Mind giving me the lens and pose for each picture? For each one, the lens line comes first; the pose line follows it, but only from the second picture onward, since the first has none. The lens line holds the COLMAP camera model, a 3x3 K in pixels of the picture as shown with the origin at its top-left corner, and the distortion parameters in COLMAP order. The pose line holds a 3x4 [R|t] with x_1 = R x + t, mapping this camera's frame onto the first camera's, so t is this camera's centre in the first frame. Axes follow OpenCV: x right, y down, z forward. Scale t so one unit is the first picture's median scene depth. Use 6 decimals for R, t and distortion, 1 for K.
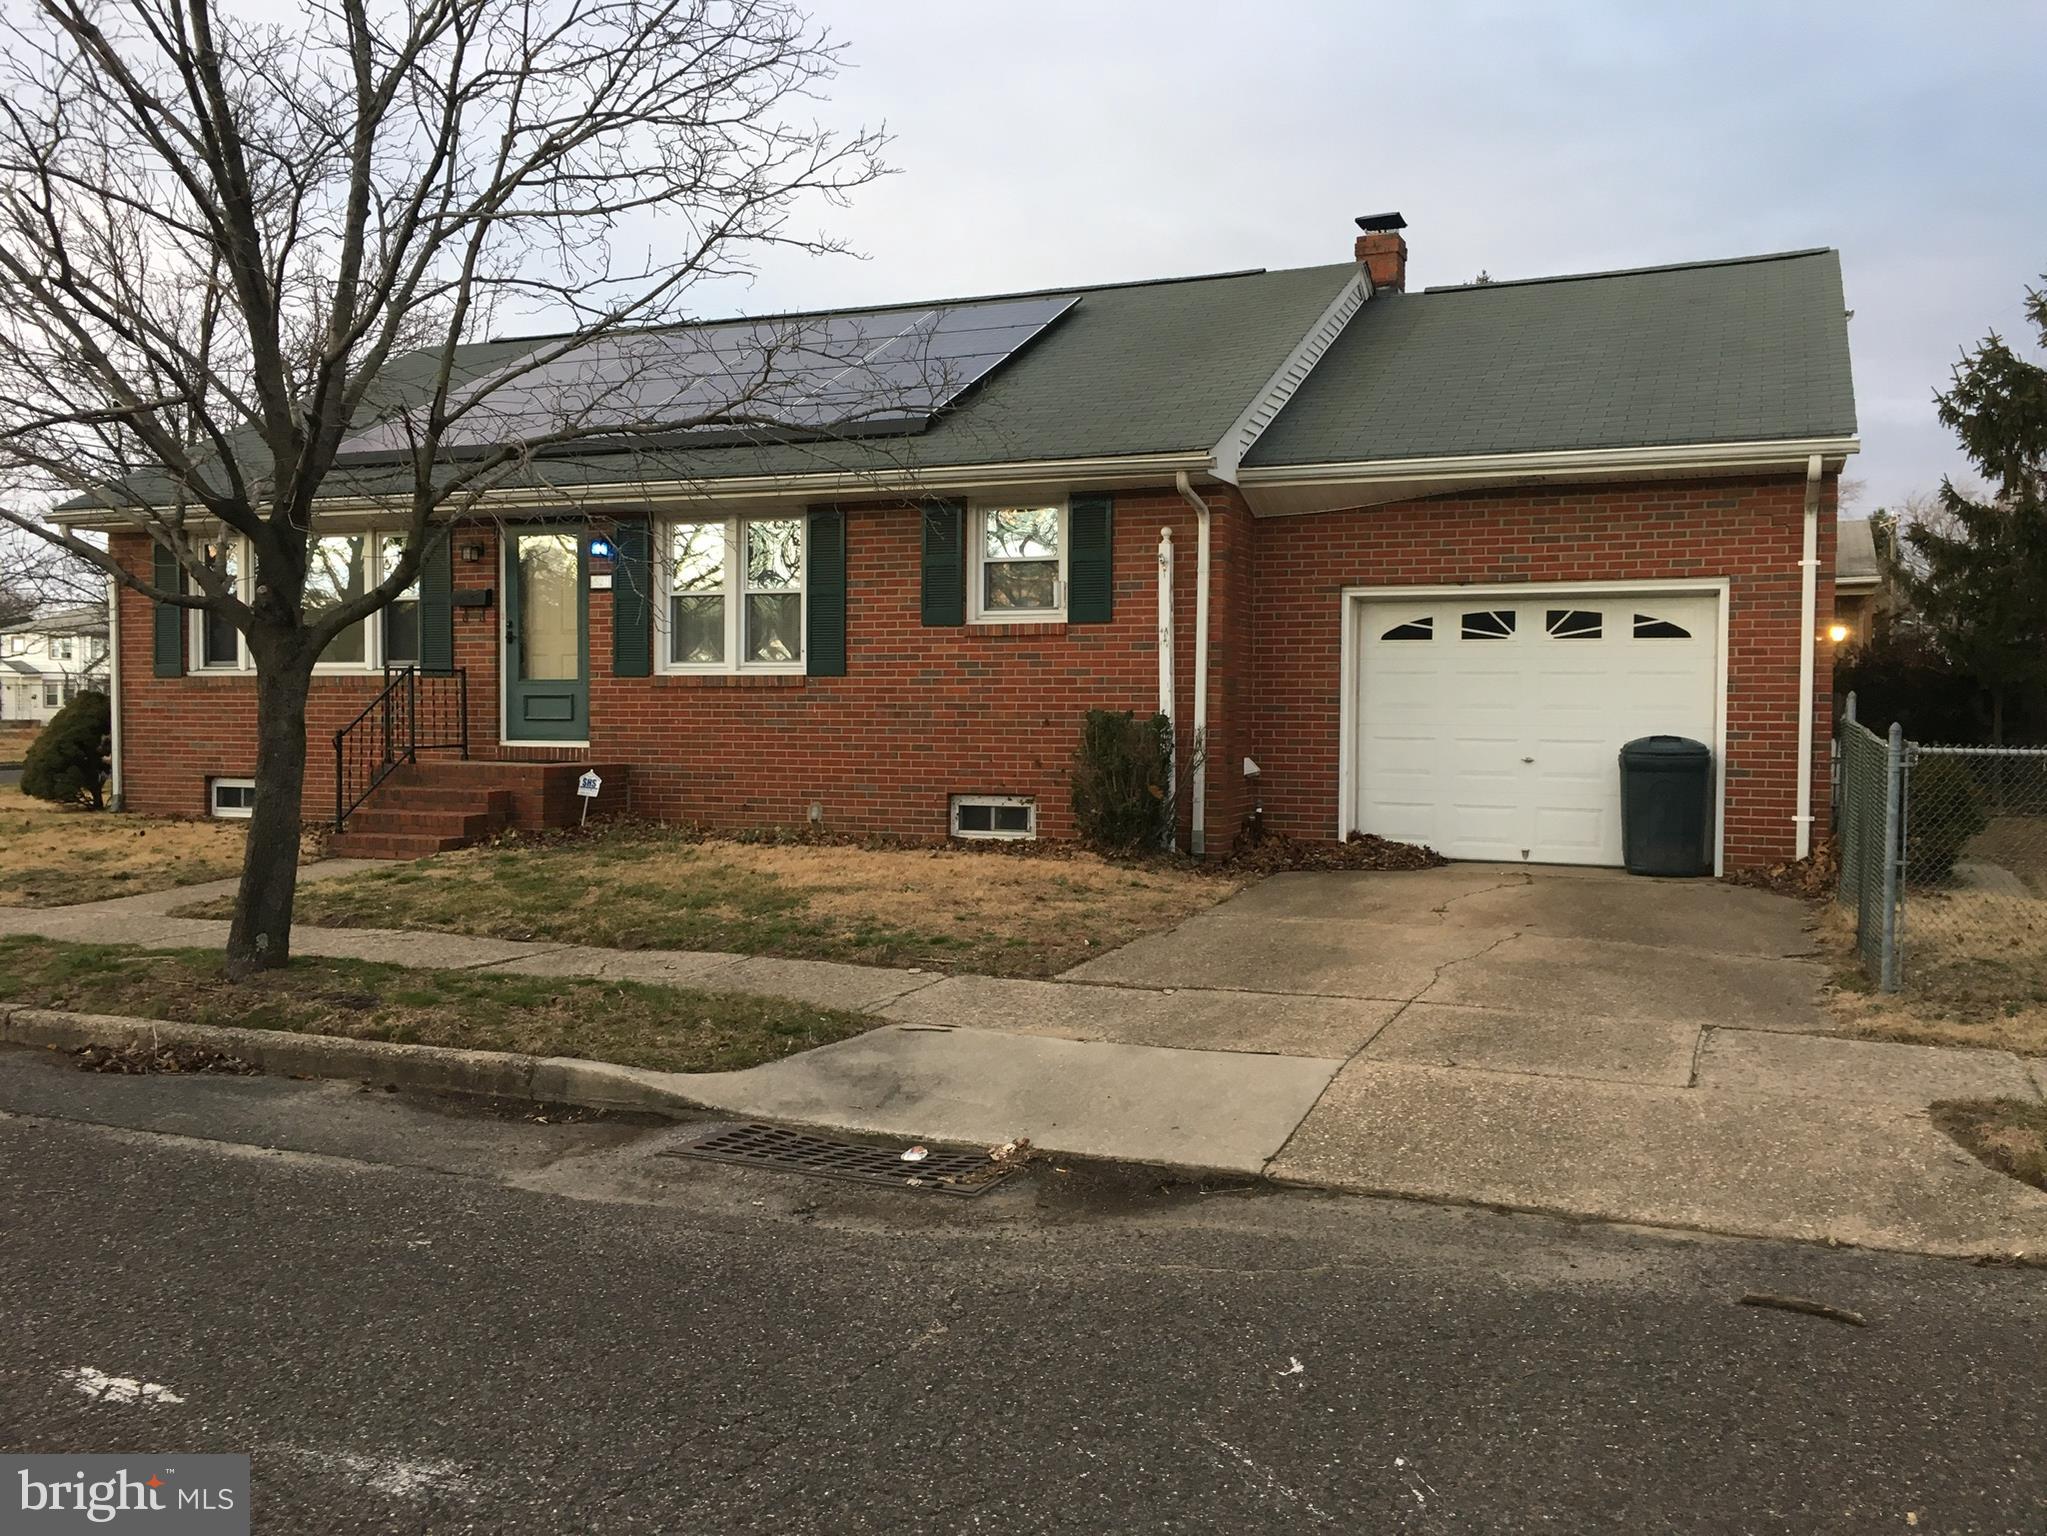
lens RADIAL K [[1725.0, 0, 1023.5], [0, 1725.0, 768.0], [0, 0, 1]] dist [0.077170, -0.107026]
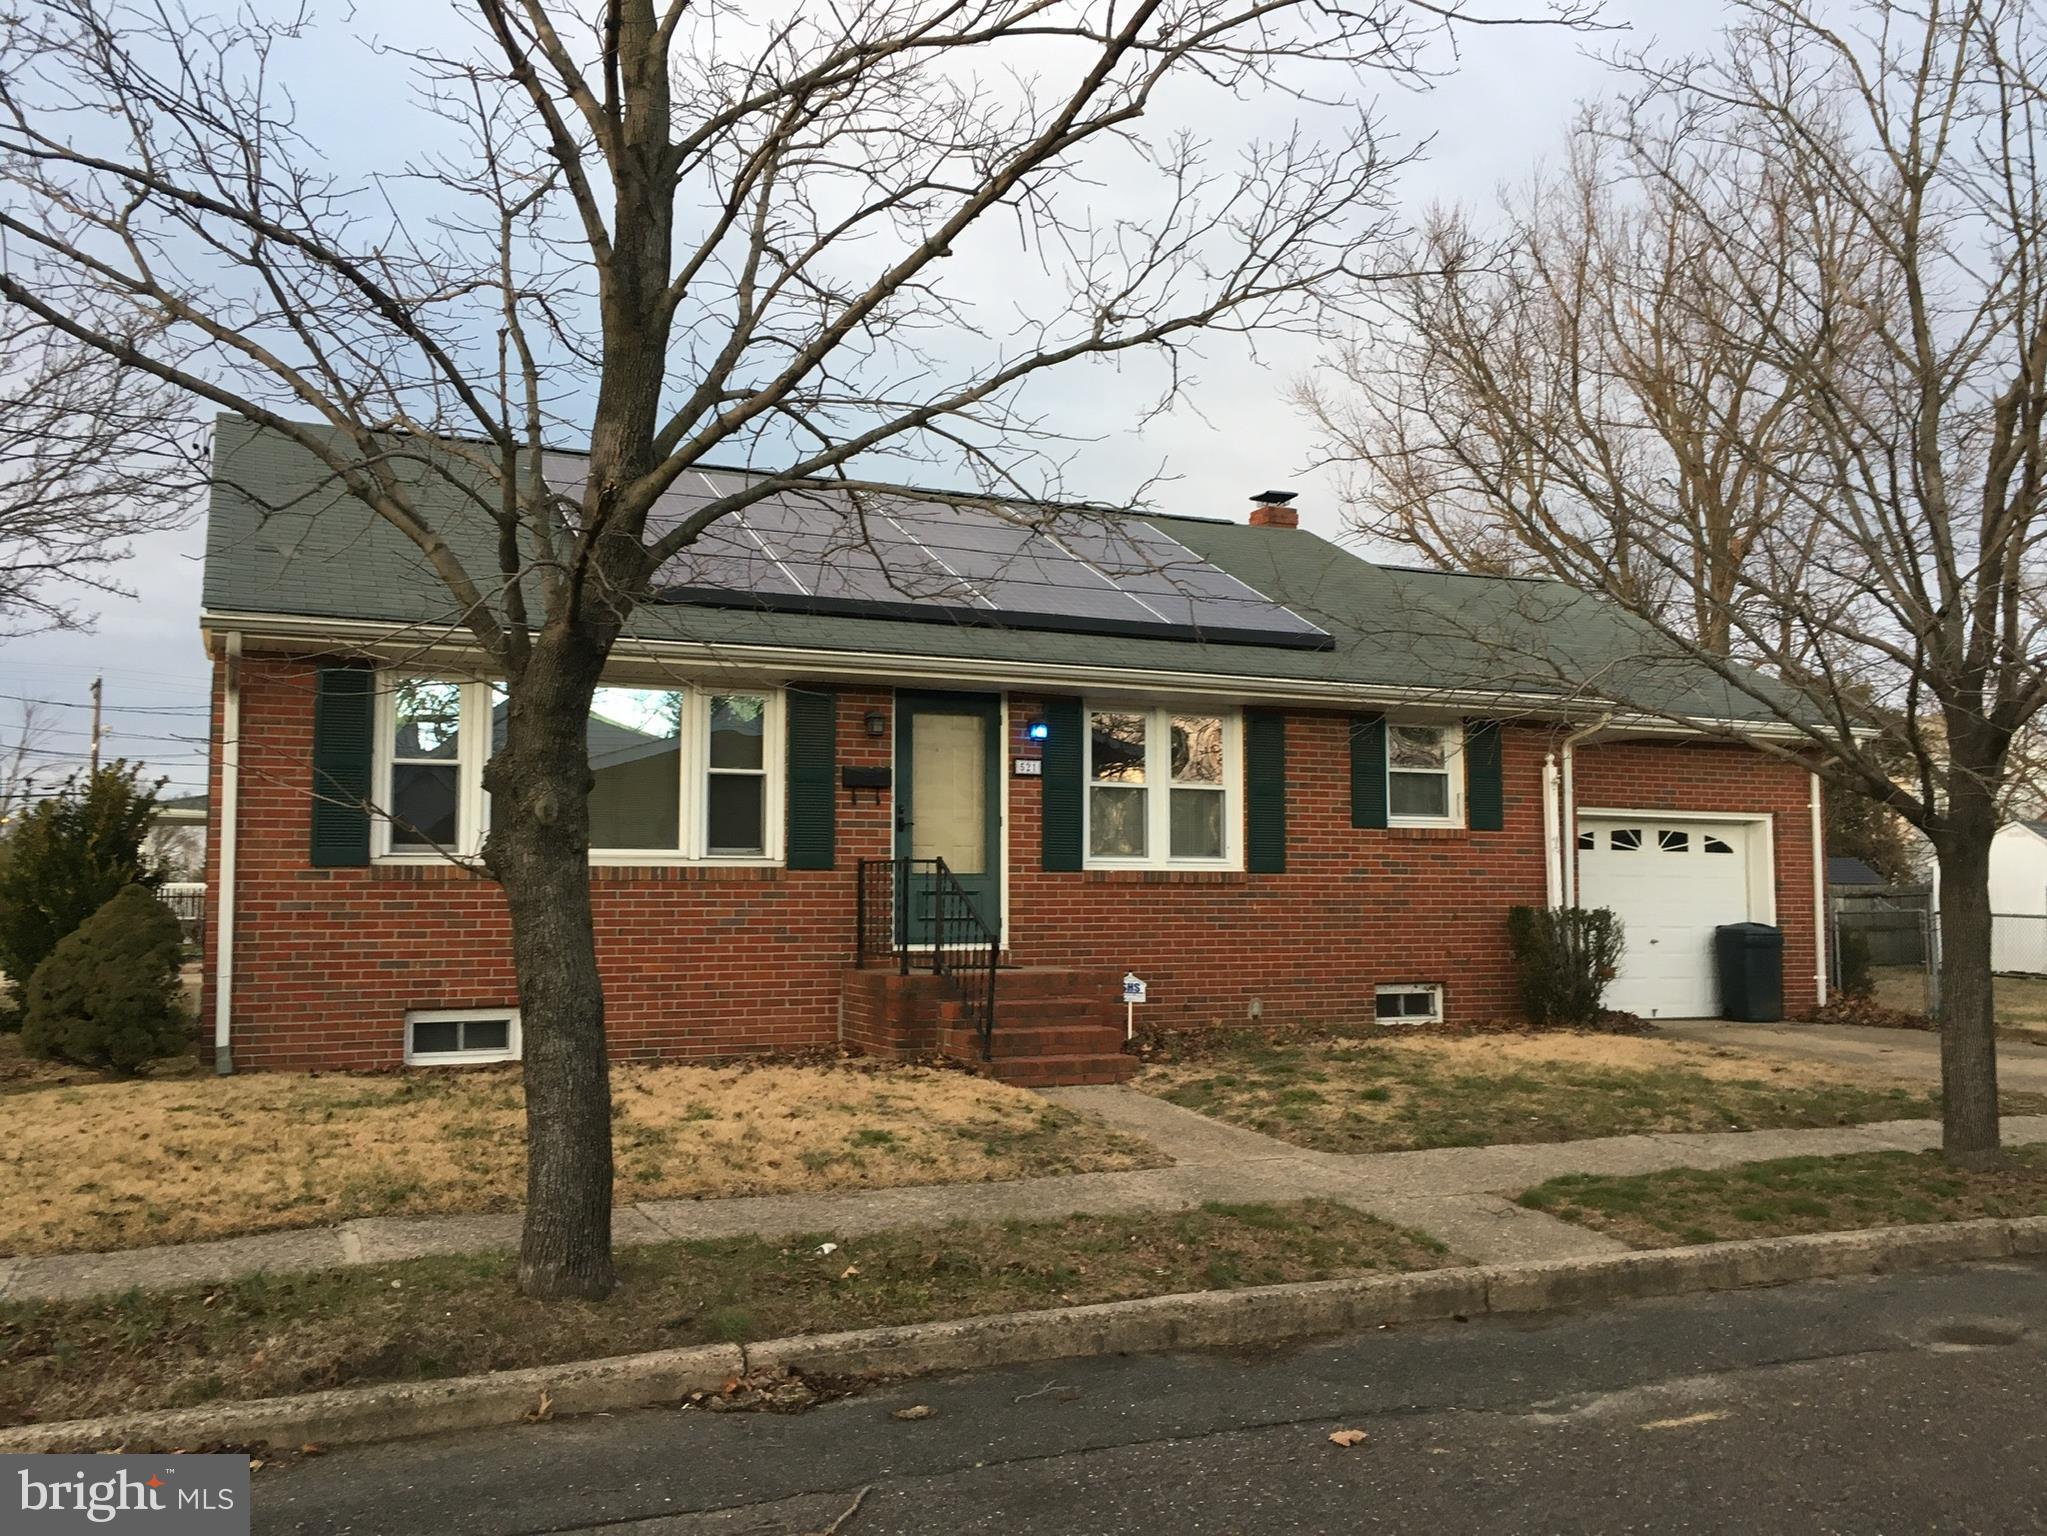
lens RADIAL K [[1725.0, 0, 1023.5], [0, 1725.0, 768.0], [0, 0, 1]] dist [0.077170, -0.107026]
pose [[0.676612, 0.052415, 0.734472, -1.129189], [0.030305, 0.994636, -0.098899, -0.021346], [-0.735716, 0.089175, 0.671394, 0.485384]]
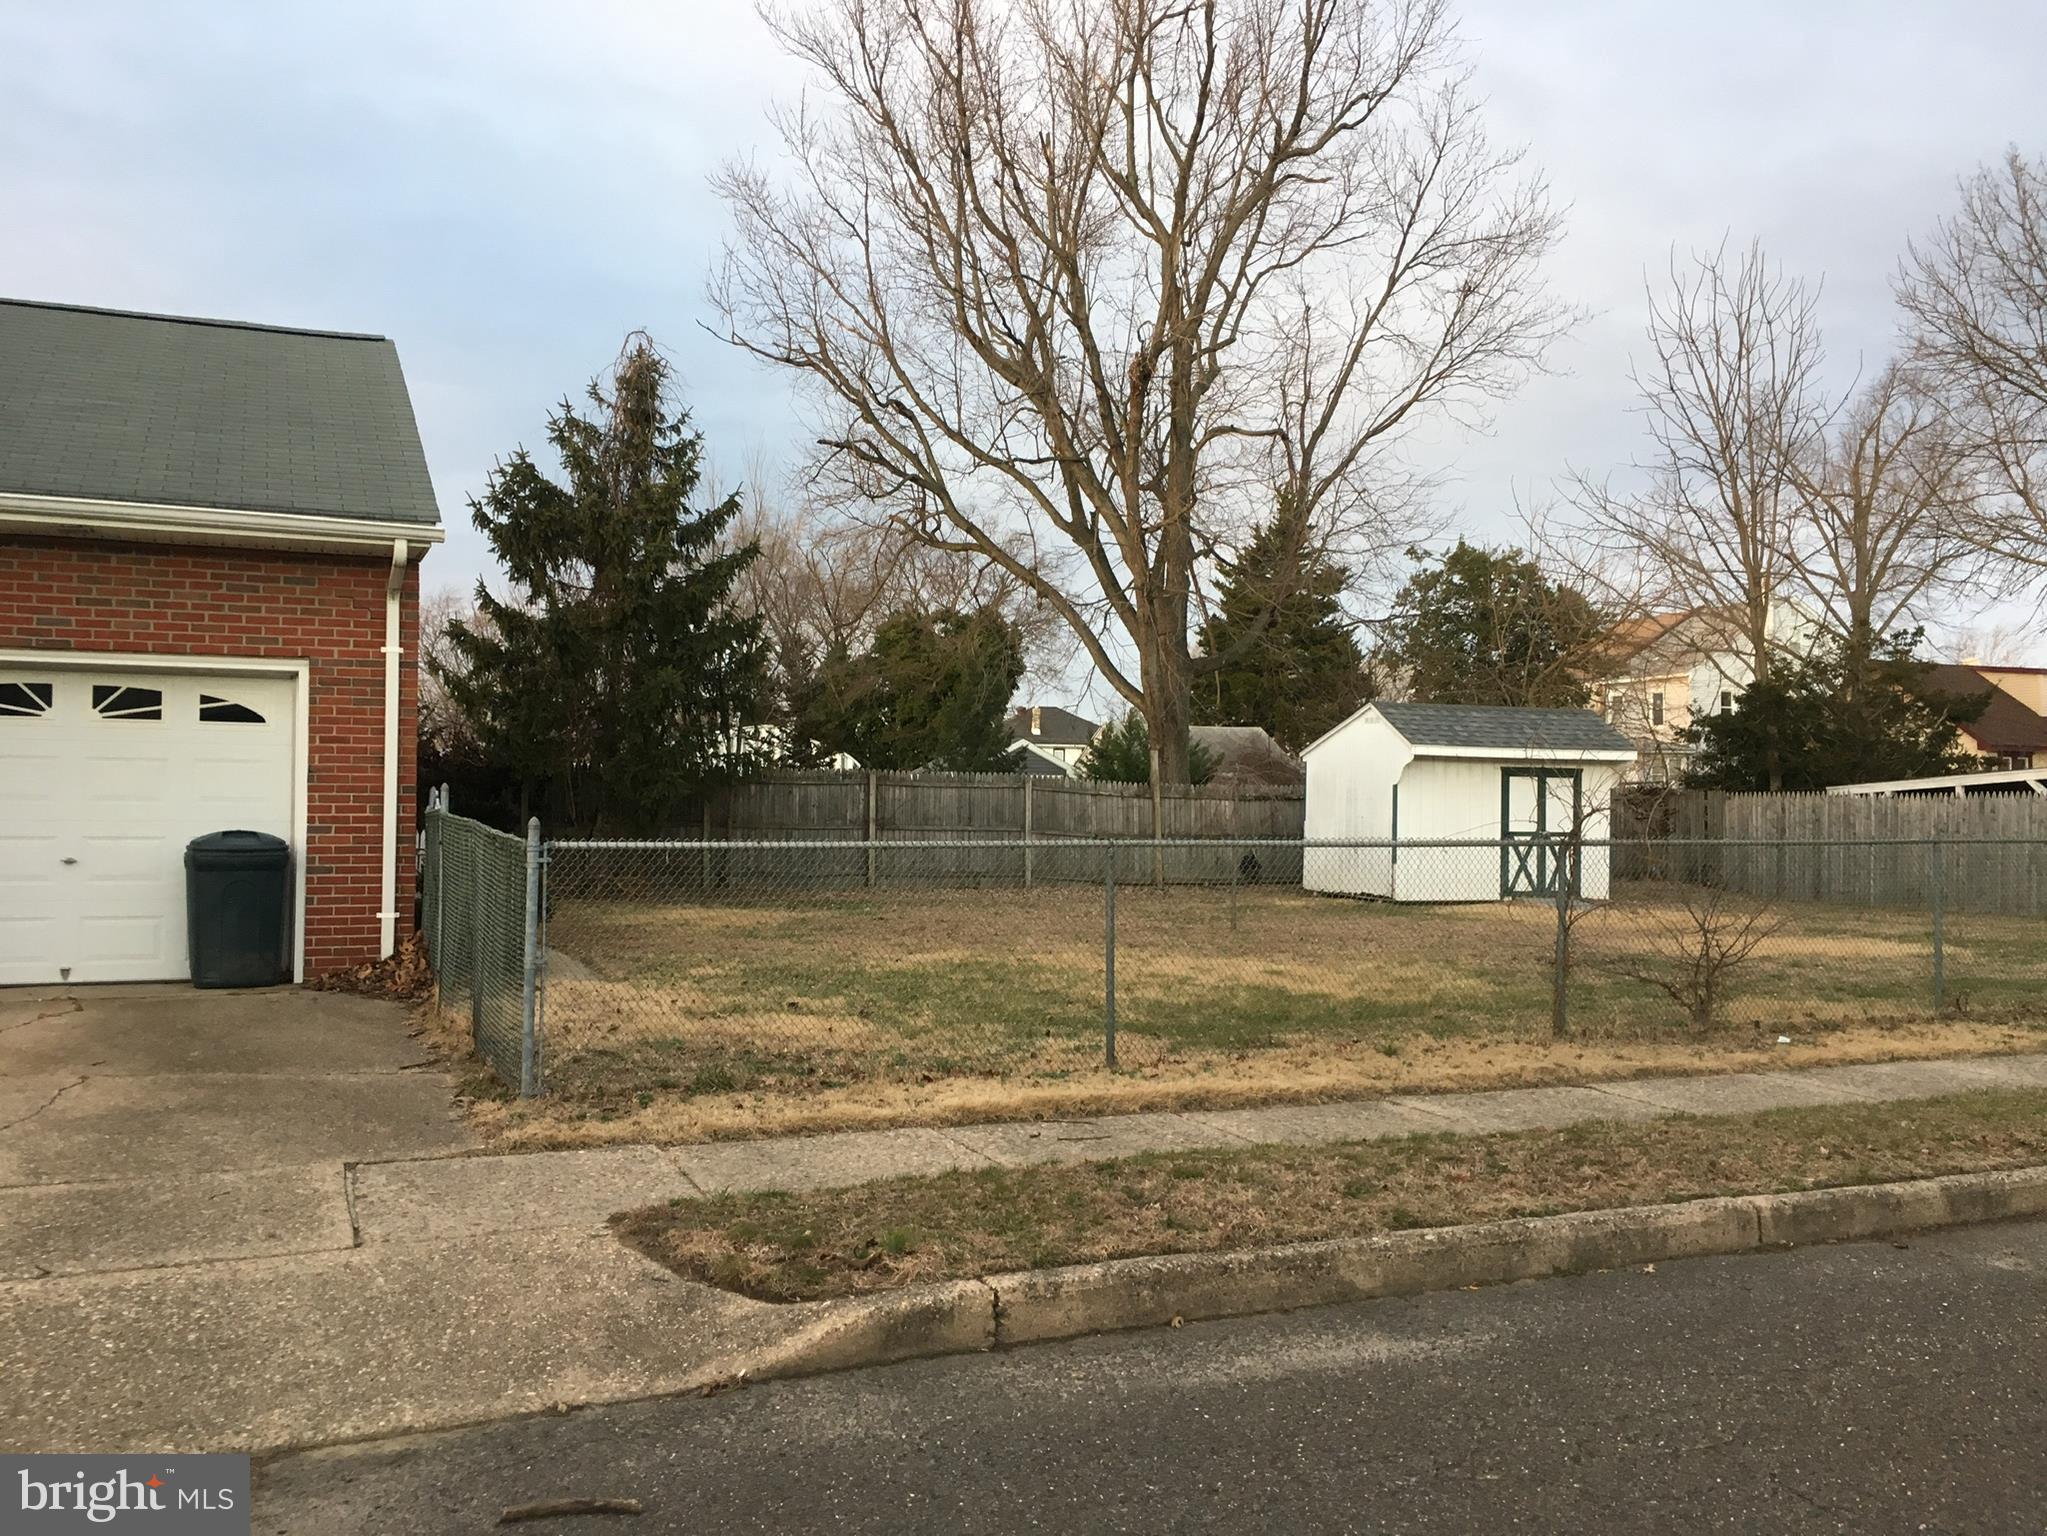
lens RADIAL K [[1725.0, 0, 1023.5], [0, 1725.0, 768.0], [0, 0, 1]] dist [0.077170, -0.107026]
pose [[0.685438, 0.013444, 0.728007, -0.010747], [0.023414, 0.998906, -0.040491, -0.004934], [-0.727754, 0.044800, 0.684373, 0.088899]]
